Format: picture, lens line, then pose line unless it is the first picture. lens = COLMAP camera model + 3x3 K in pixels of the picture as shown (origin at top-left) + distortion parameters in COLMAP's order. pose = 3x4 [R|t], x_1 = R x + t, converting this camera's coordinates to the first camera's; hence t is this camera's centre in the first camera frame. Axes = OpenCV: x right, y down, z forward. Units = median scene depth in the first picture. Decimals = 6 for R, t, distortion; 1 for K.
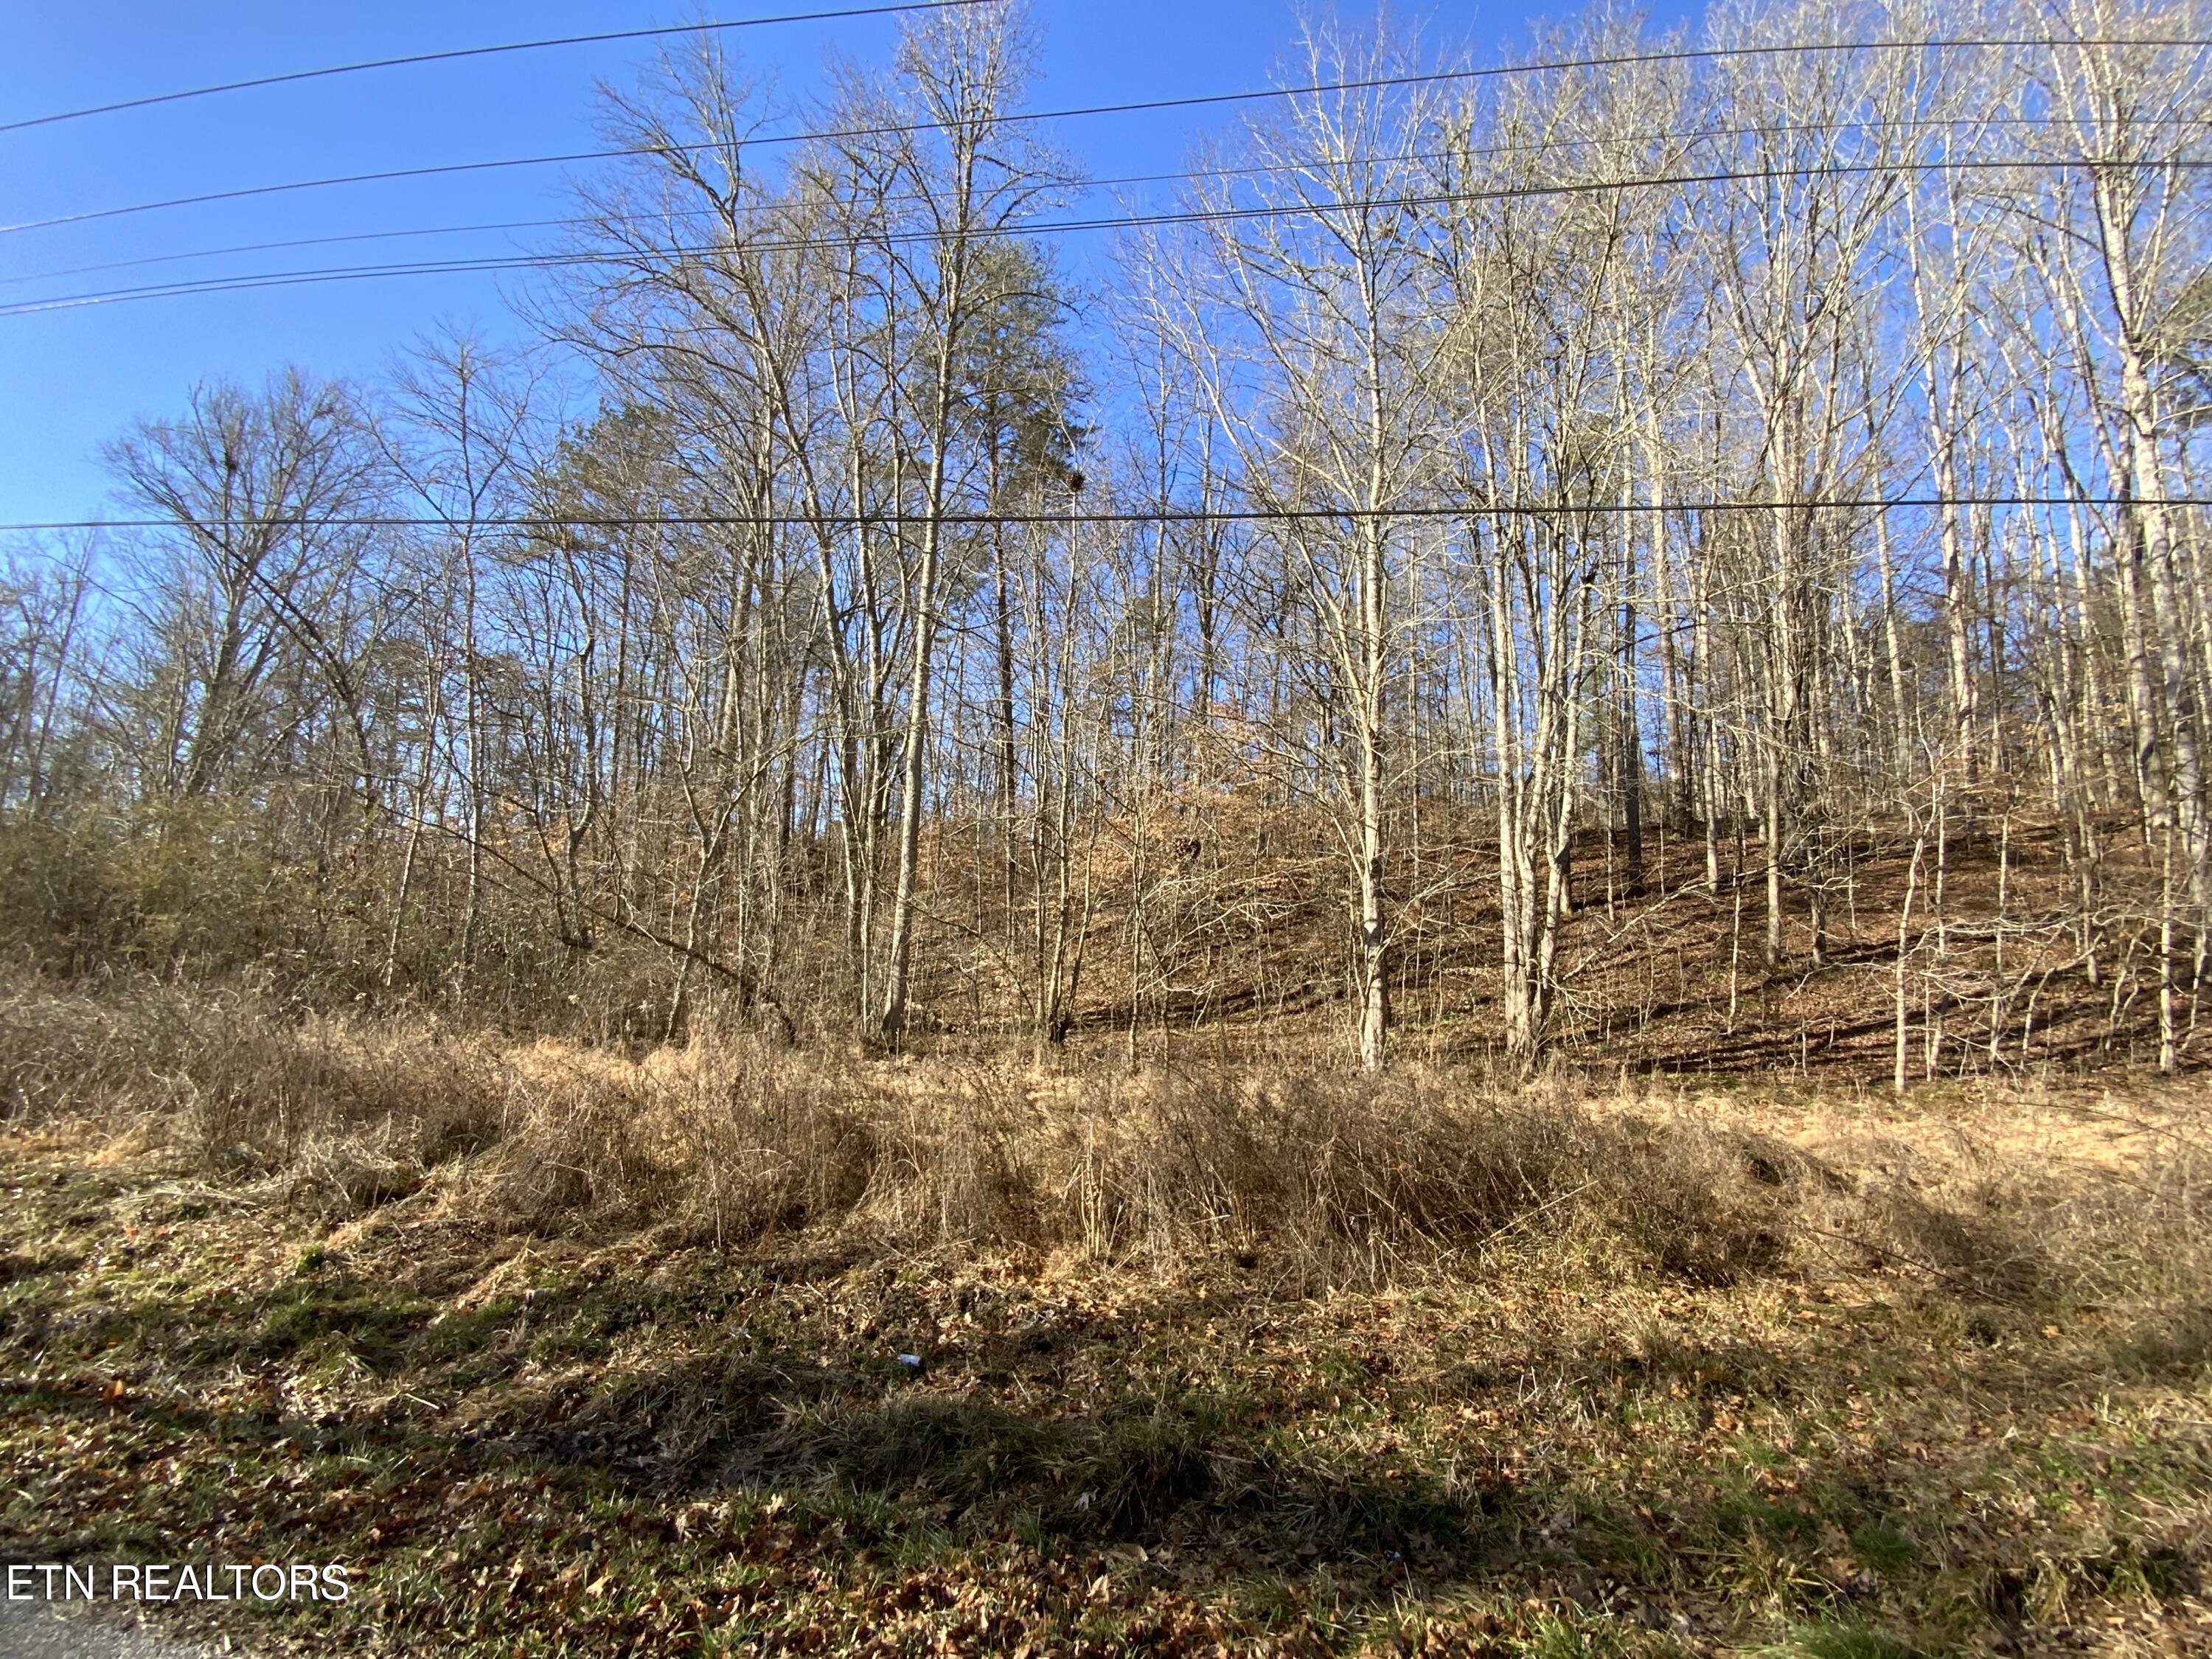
lens RADIAL K [[894.4, 0, 1109.7], [0, 894.4, 830.4], [0, 0, 1]] dist [0.018544, -0.015938]
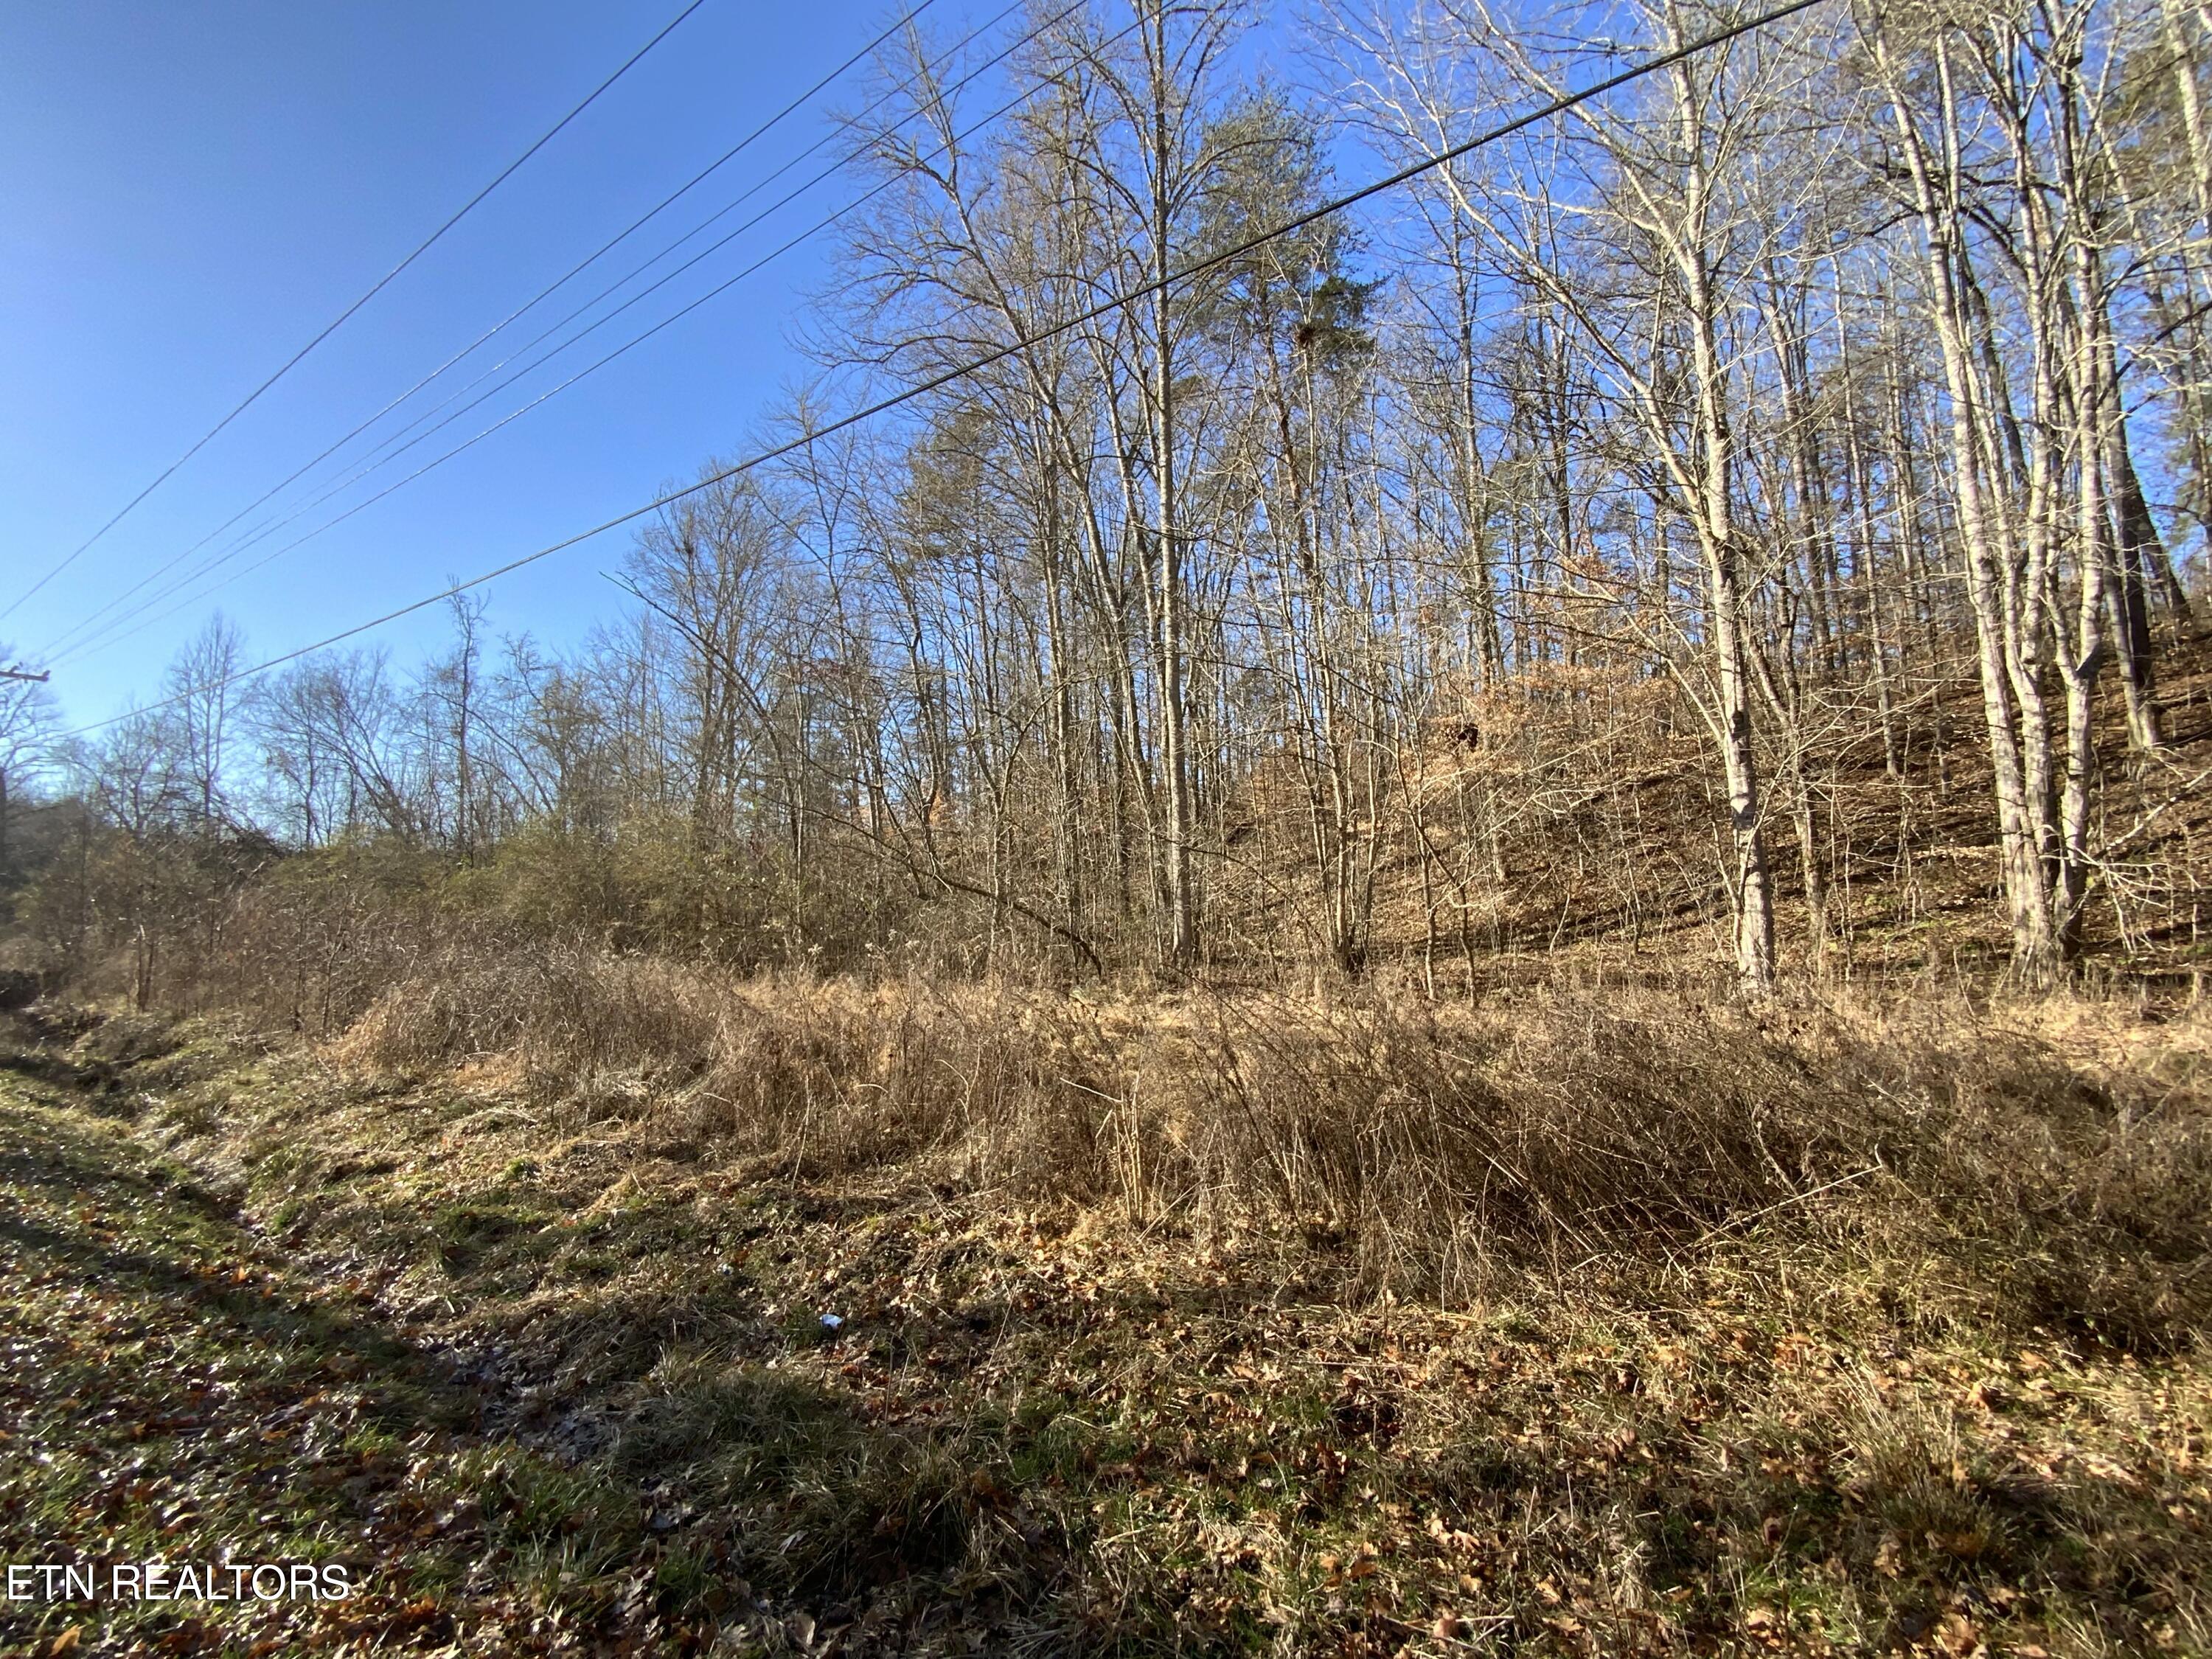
lens RADIAL K [[894.4, 0, 1109.7], [0, 894.4, 830.4], [0, 0, 1]] dist [0.018544, -0.015938]
pose [[0.899380, -0.100903, -0.425363, 0.134902], [0.130639, 0.990572, 0.041242, 0.029468], [0.417191, -0.092661, 0.904083, 0.101623]]
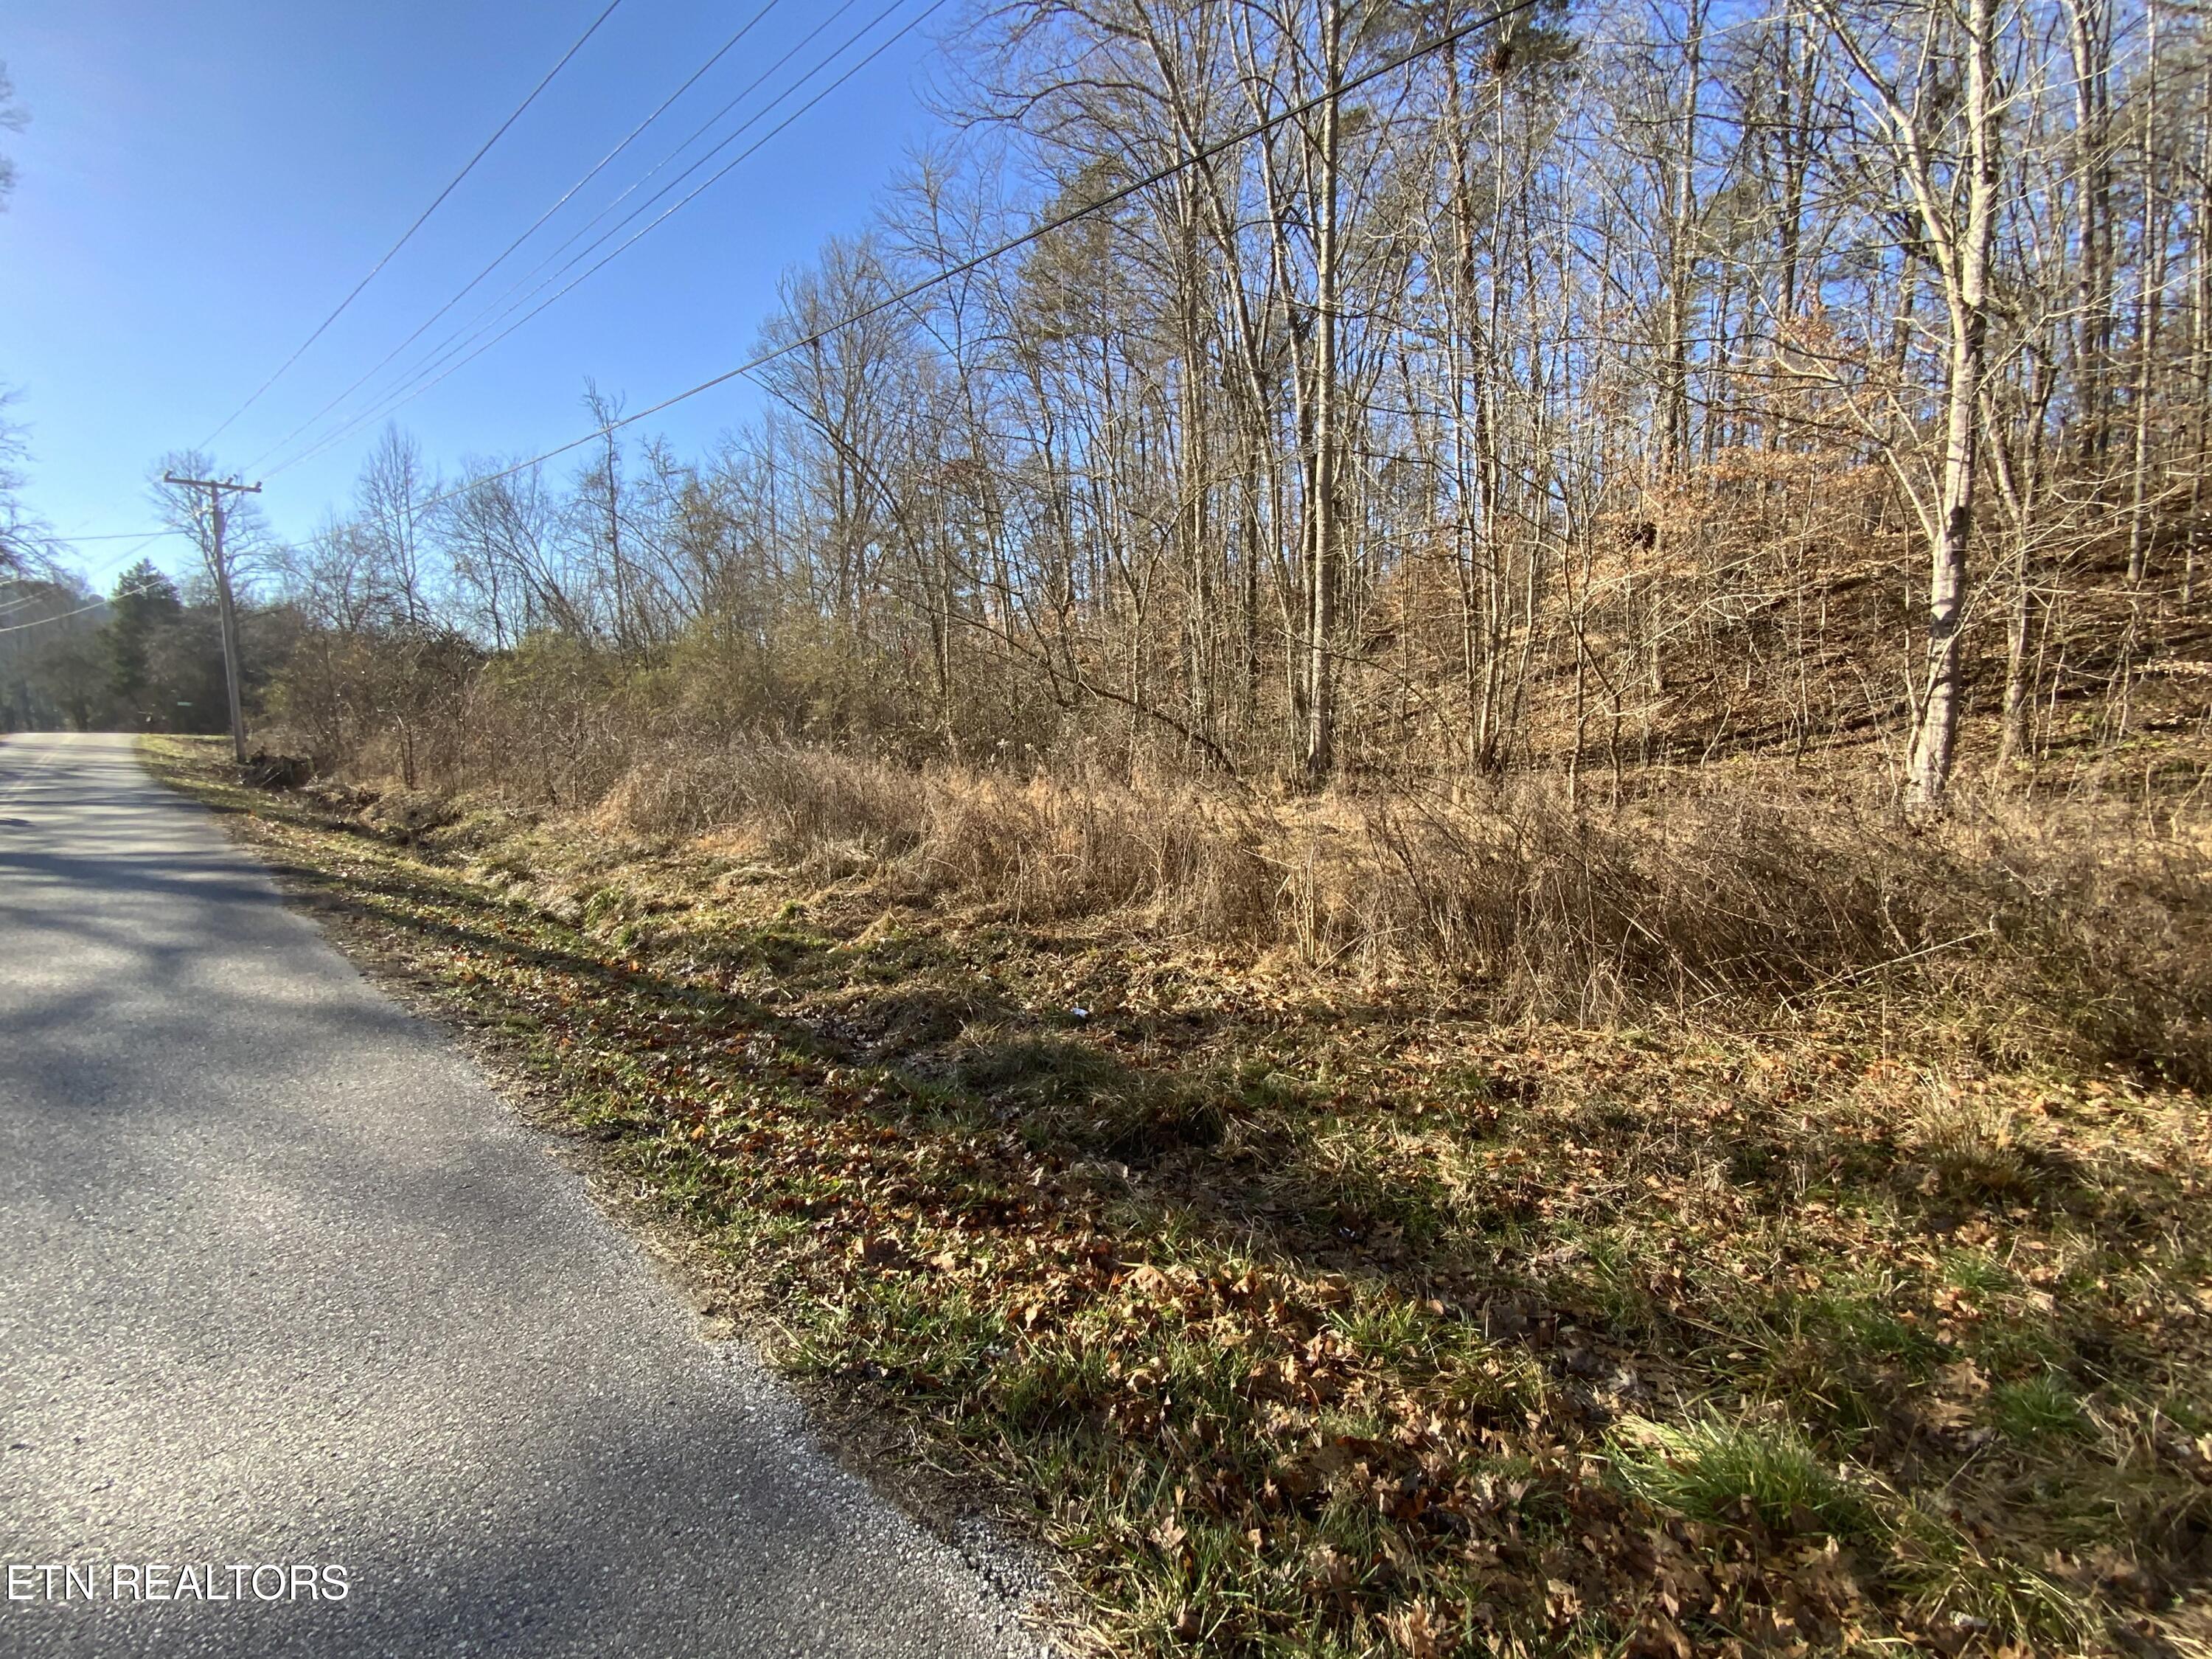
lens RADIAL K [[899.1, 0, 1106.0], [0, 899.1, 829.5], [0, 0, 1]] dist [0.010623, -0.011919]
pose [[0.836672, 0.018054, -0.547407, 0.131217], [0.130029, 0.964335, 0.230544, 0.025272], [0.532046, -0.264069, 0.804485, 0.038337]]
